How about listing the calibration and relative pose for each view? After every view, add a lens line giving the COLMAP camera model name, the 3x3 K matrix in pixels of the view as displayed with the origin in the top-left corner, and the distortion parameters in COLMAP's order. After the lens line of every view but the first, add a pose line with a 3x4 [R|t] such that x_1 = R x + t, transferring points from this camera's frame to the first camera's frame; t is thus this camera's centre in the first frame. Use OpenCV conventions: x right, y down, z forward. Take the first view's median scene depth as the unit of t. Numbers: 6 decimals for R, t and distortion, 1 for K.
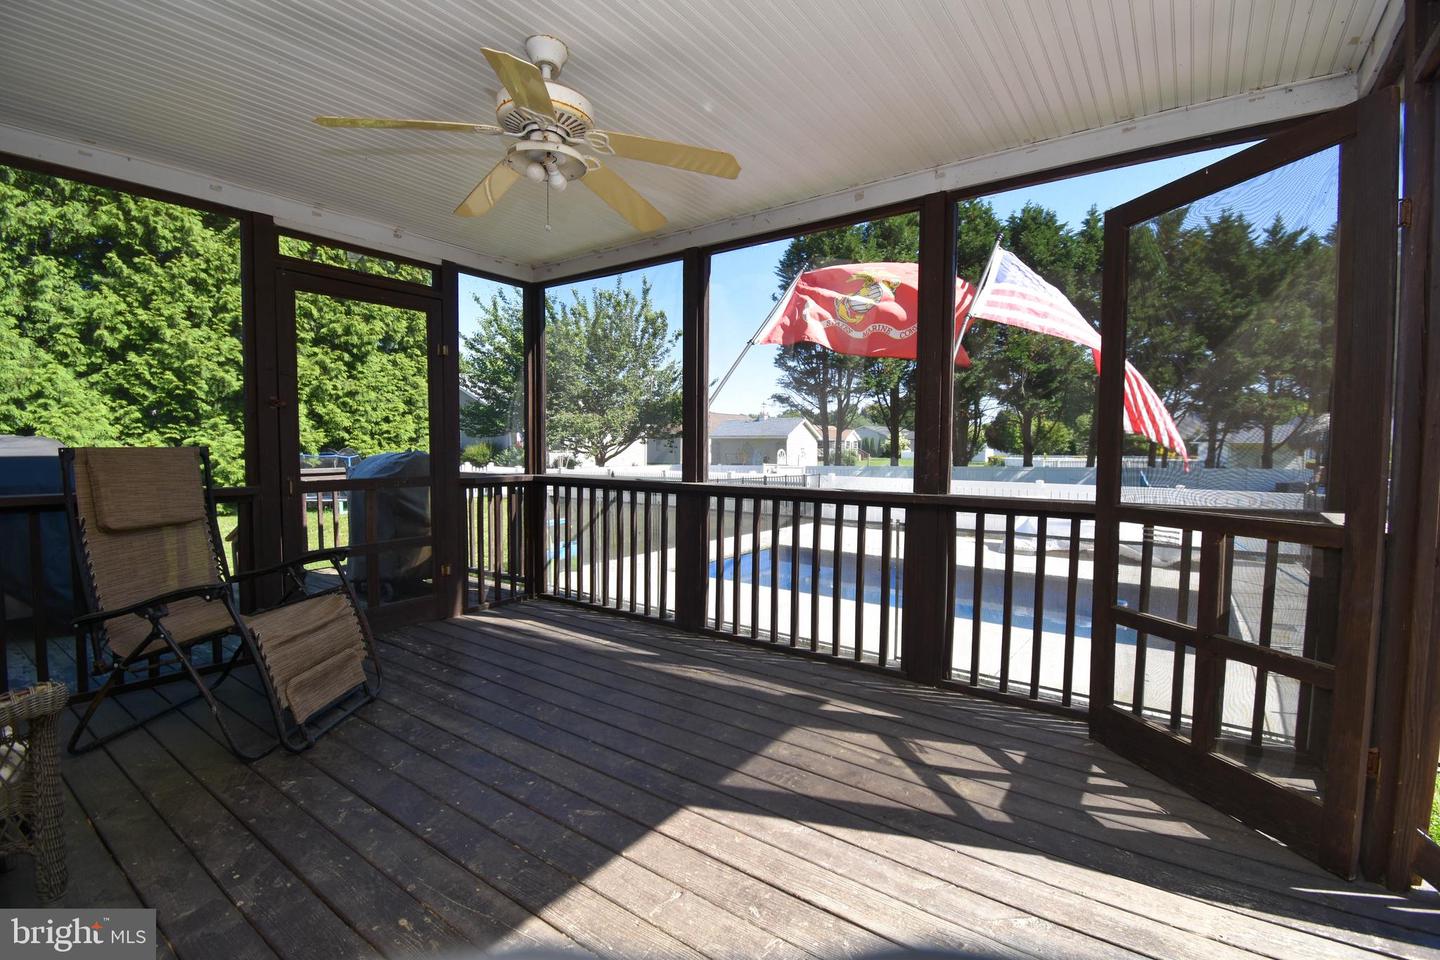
lens RADIAL K [[634.9, 0, 724.3], [0, 634.9, 477.6], [0, 0, 1]] dist [0.015369, -0.024660]
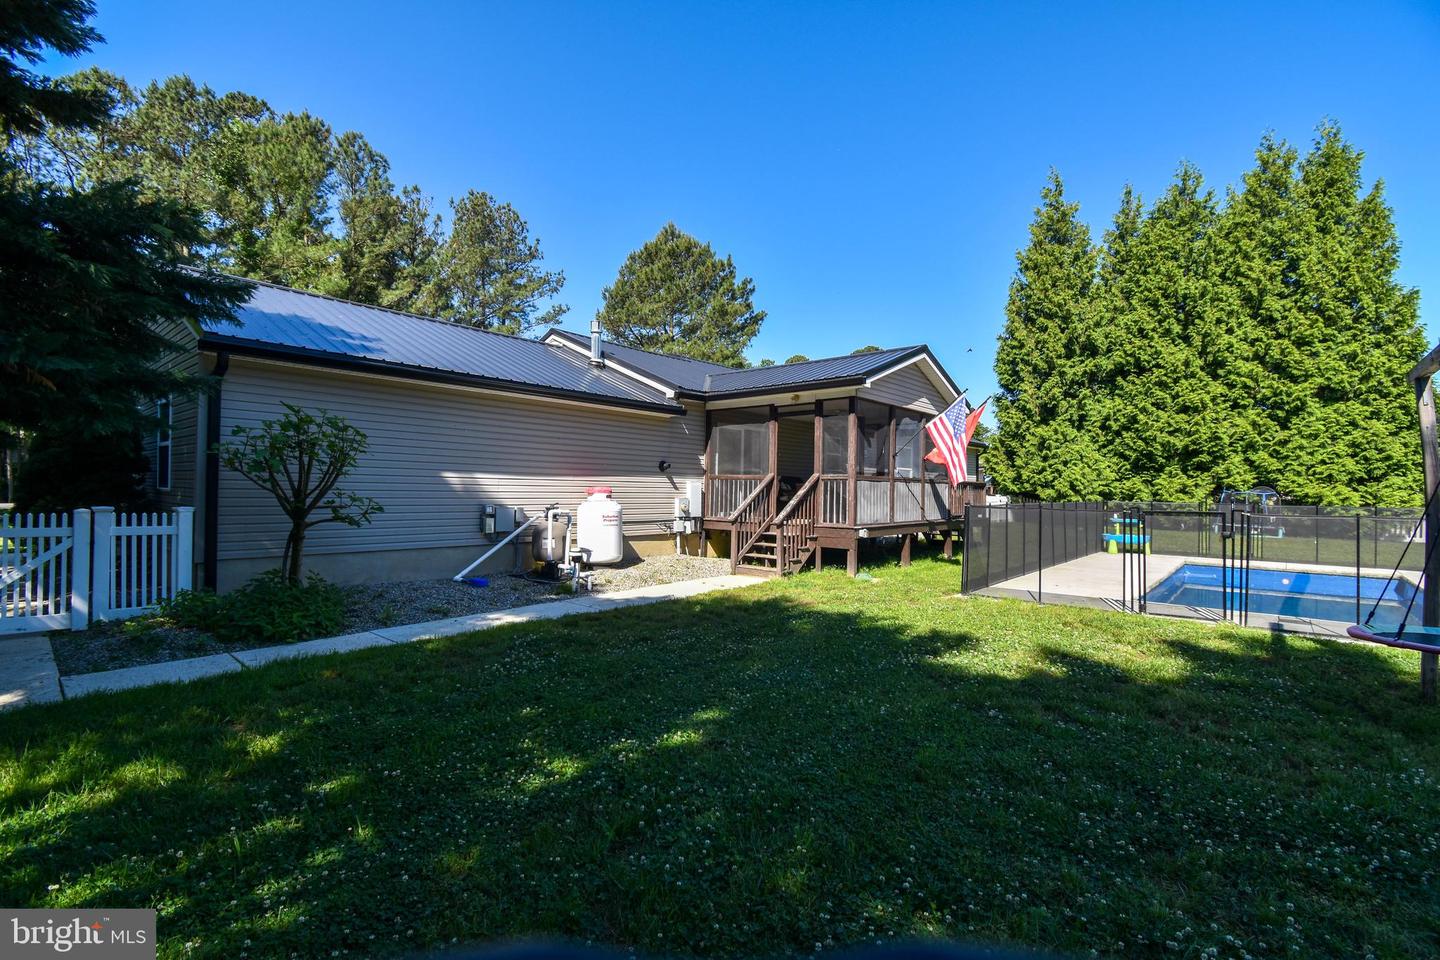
lens RADIAL K [[634.9, 0, 724.3], [0, 634.9, 477.6], [0, 0, 1]] dist [0.015369, -0.024660]
pose [[-0.098865, -0.027577, -0.994719, 0.876204], [-0.066685, 0.997552, -0.021027, 0.038376], [0.992864, 0.064254, -0.100462, 0.077994]]
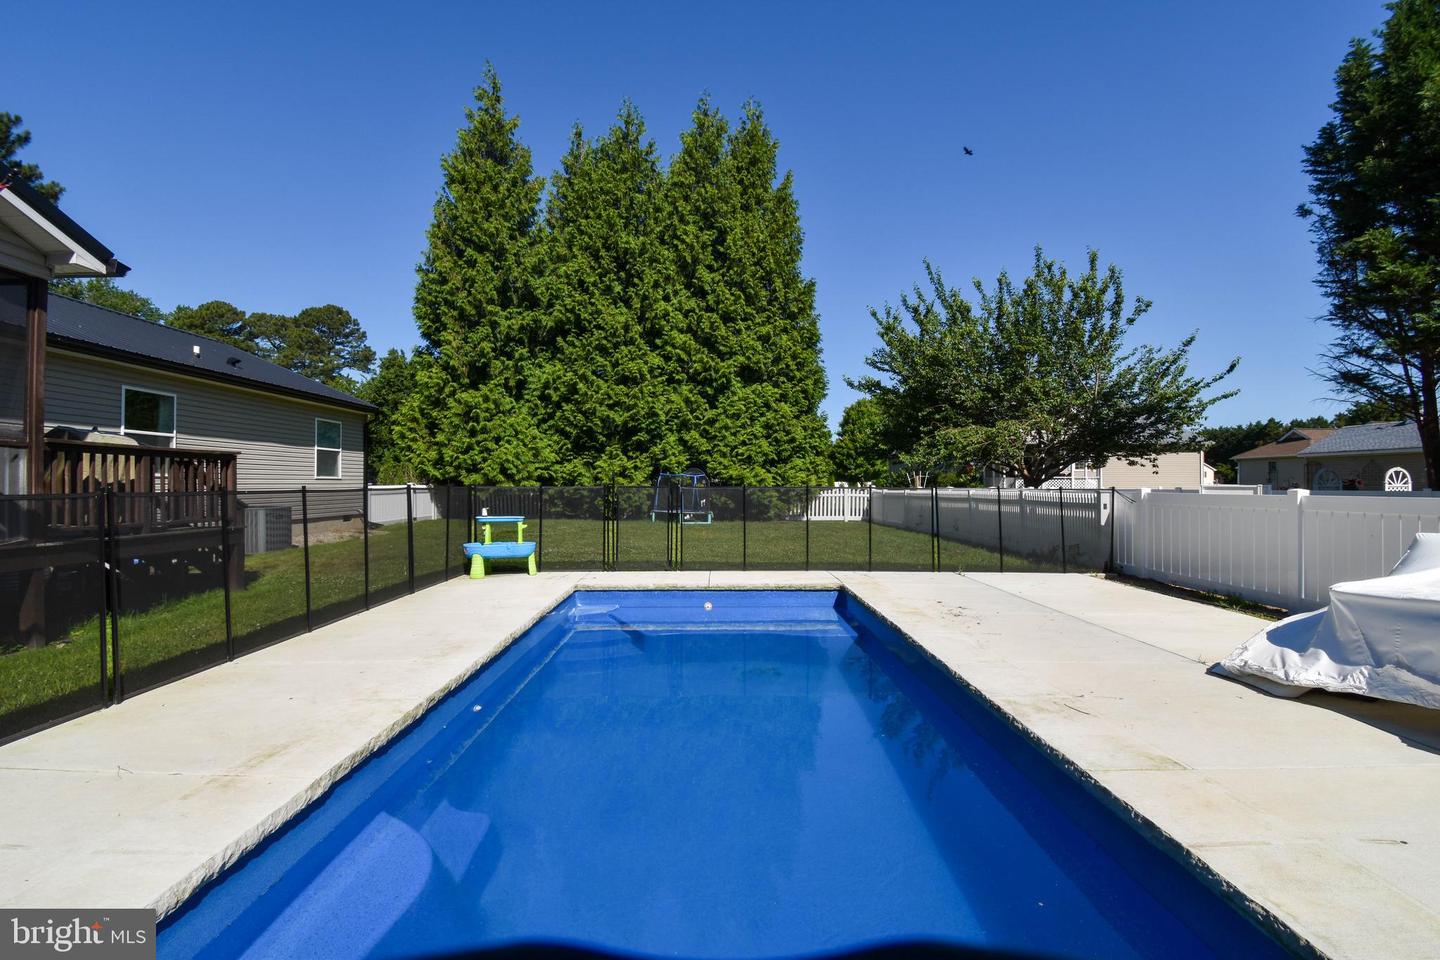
lens RADIAL K [[634.9, 0, 724.3], [0, 634.9, 477.6], [0, 0, 1]] dist [0.015369, -0.024660]
pose [[0.592711, -0.017201, -0.805232, 0.422821], [-0.034654, 0.998301, -0.046833, 0.025975], [0.804670, 0.055663, 0.591108, 0.420388]]
